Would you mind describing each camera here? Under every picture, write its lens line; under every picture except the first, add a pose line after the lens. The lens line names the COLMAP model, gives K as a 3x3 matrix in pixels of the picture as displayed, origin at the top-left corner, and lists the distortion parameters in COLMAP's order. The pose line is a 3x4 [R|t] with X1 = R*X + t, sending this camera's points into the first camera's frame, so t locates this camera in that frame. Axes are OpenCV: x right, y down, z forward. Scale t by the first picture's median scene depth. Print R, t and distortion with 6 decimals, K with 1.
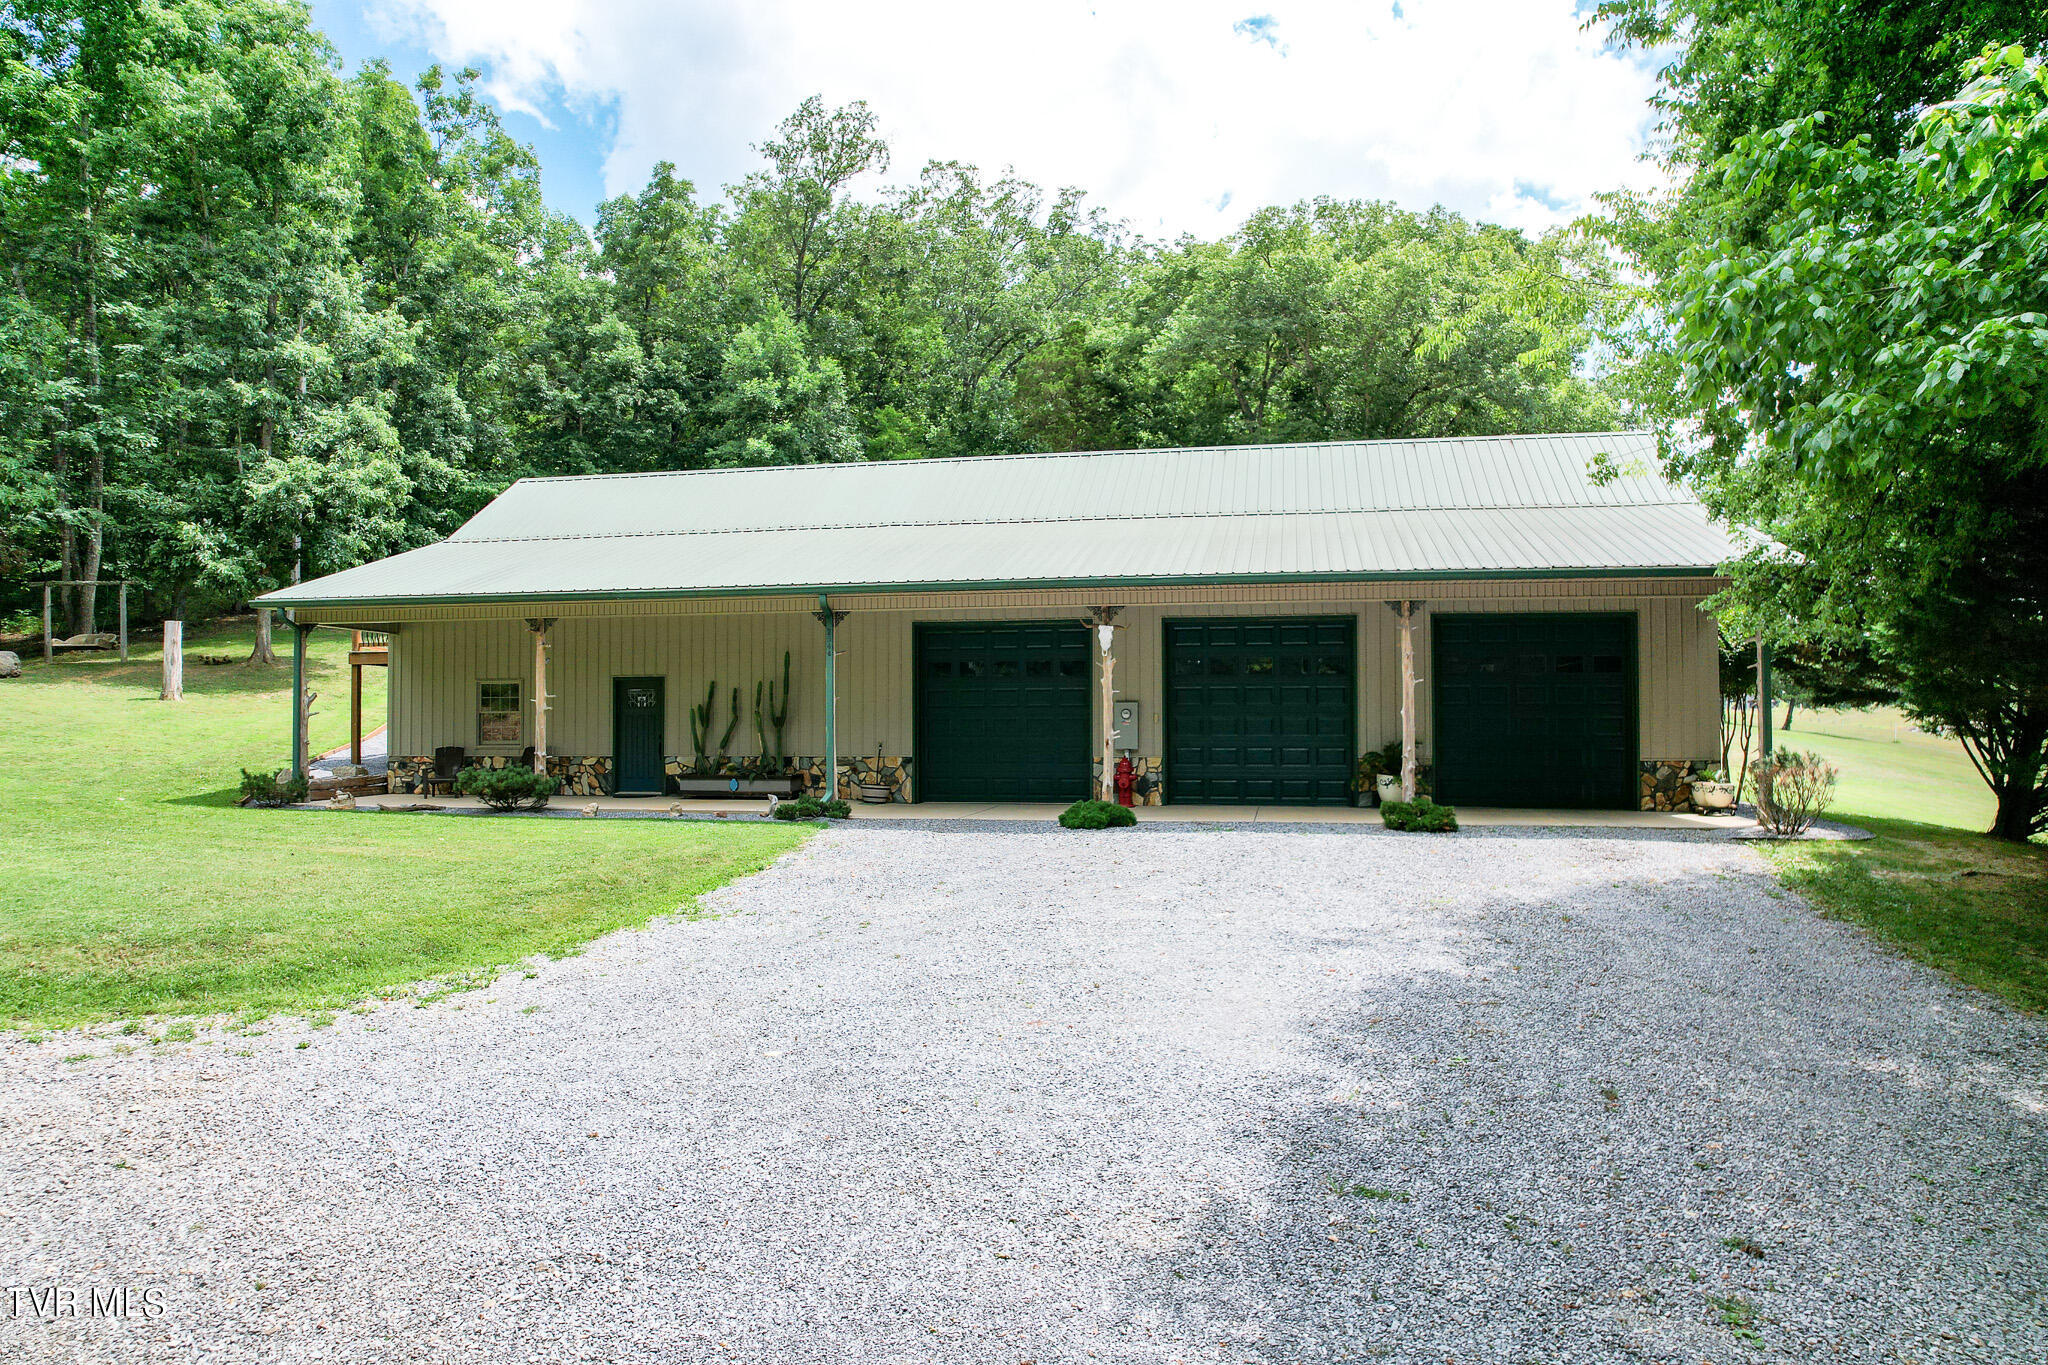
lens RADIAL K [[1307.7, 0, 1028.9], [0, 1307.7, 702.0], [0, 0, 1]] dist [-0.070978, 0.073465]
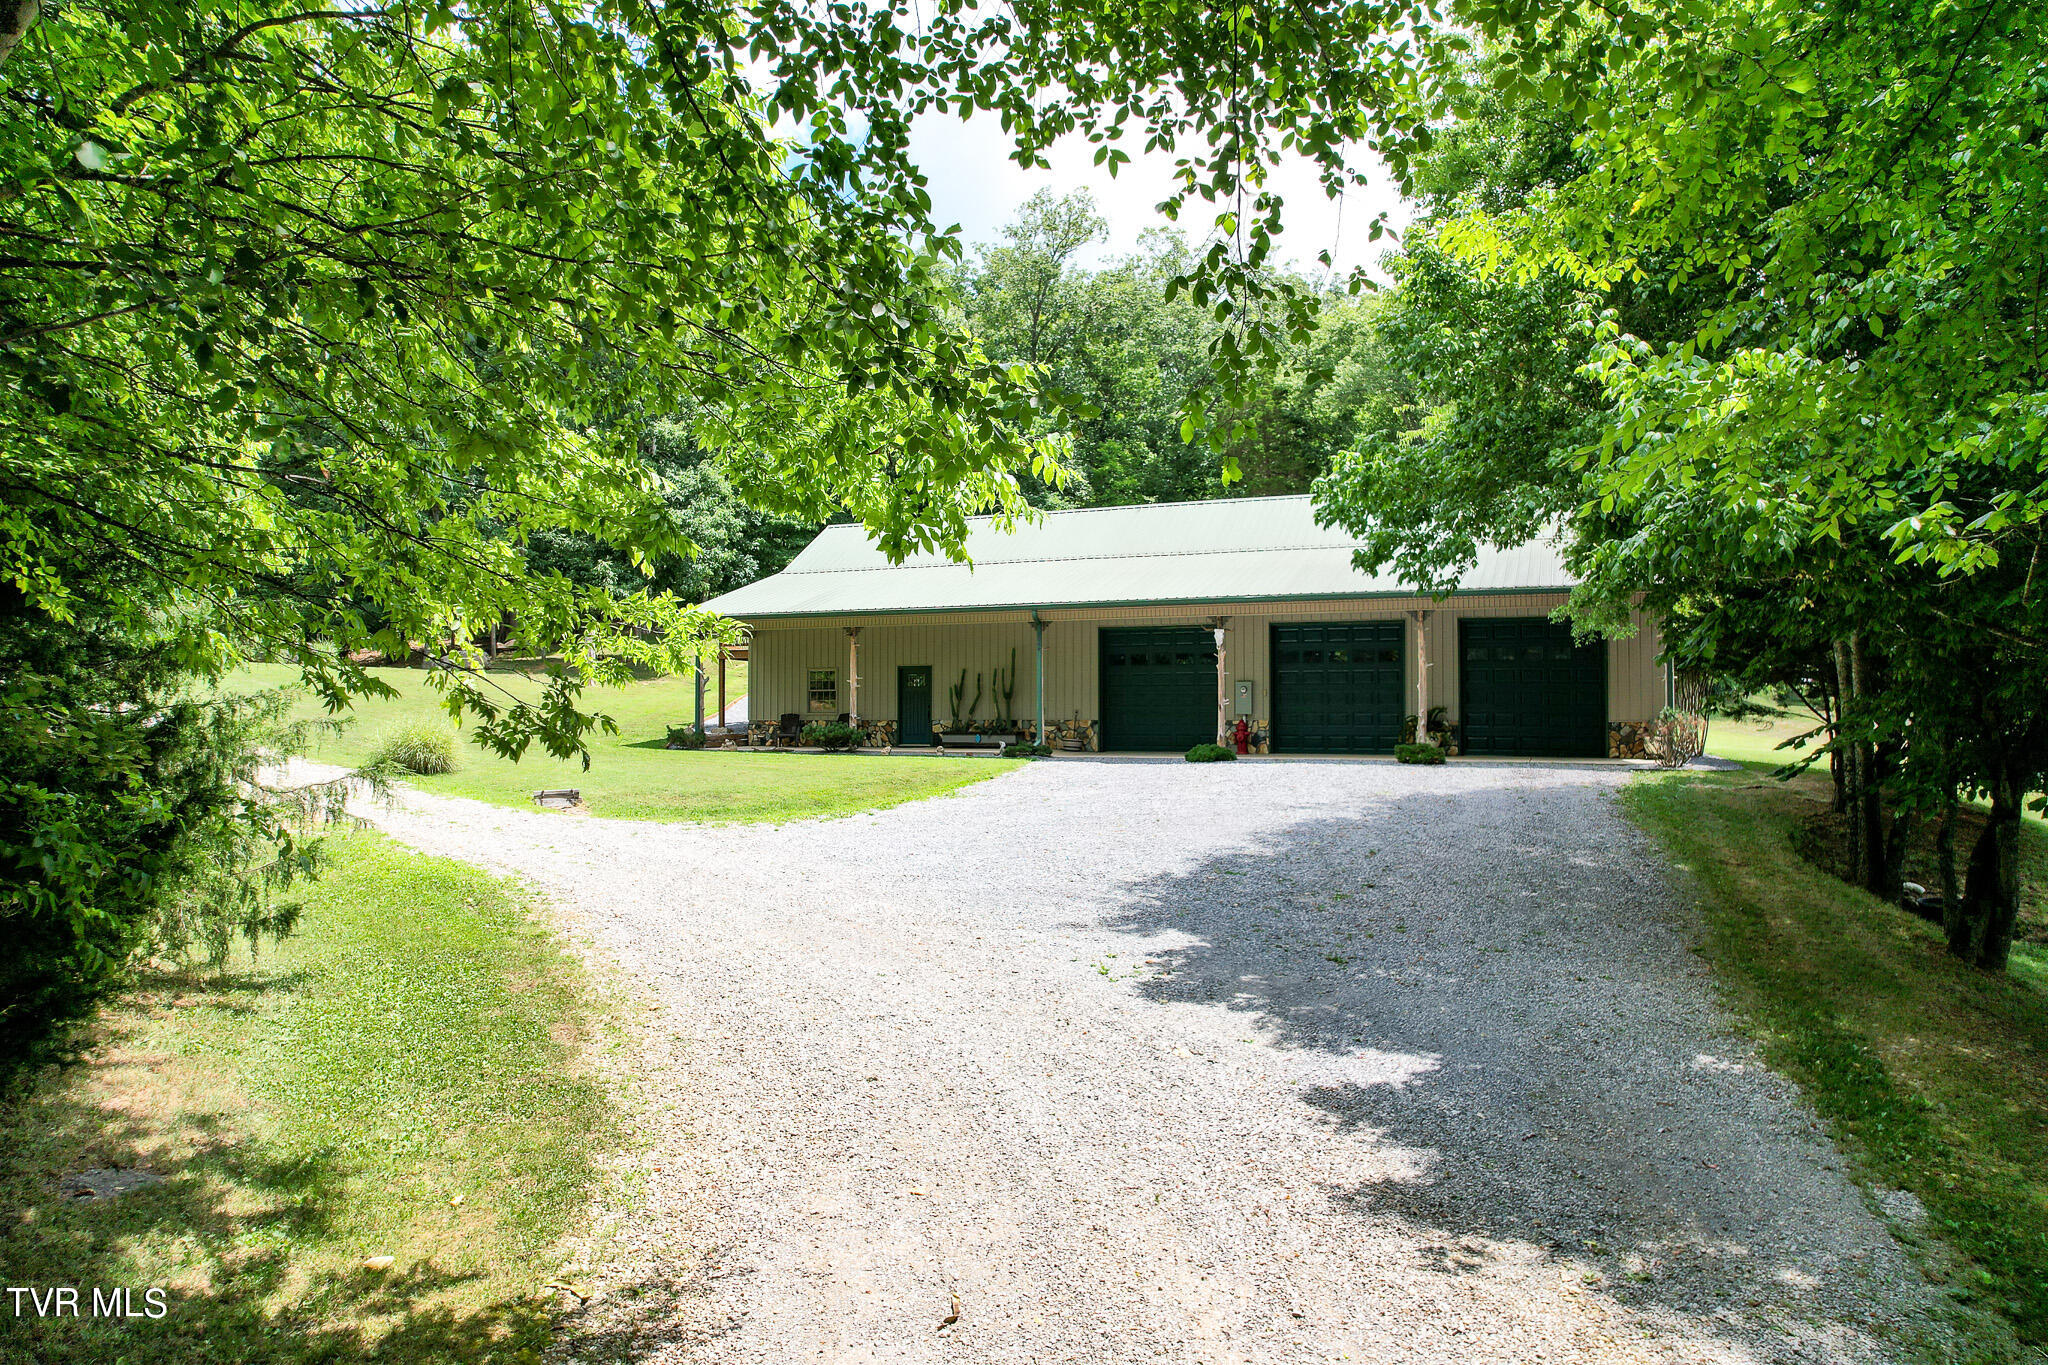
lens RADIAL K [[1340.1, 0, 1021.5], [0, 1340.1, 689.1], [0, 0, 1]] dist [-0.070296, 0.069371]
pose [[0.980764, -0.000922, -0.195193, 0.115166], [-0.000713, 0.999965, -0.008310, 0.019635], [0.195194, 0.008289, 0.980730, -0.466675]]
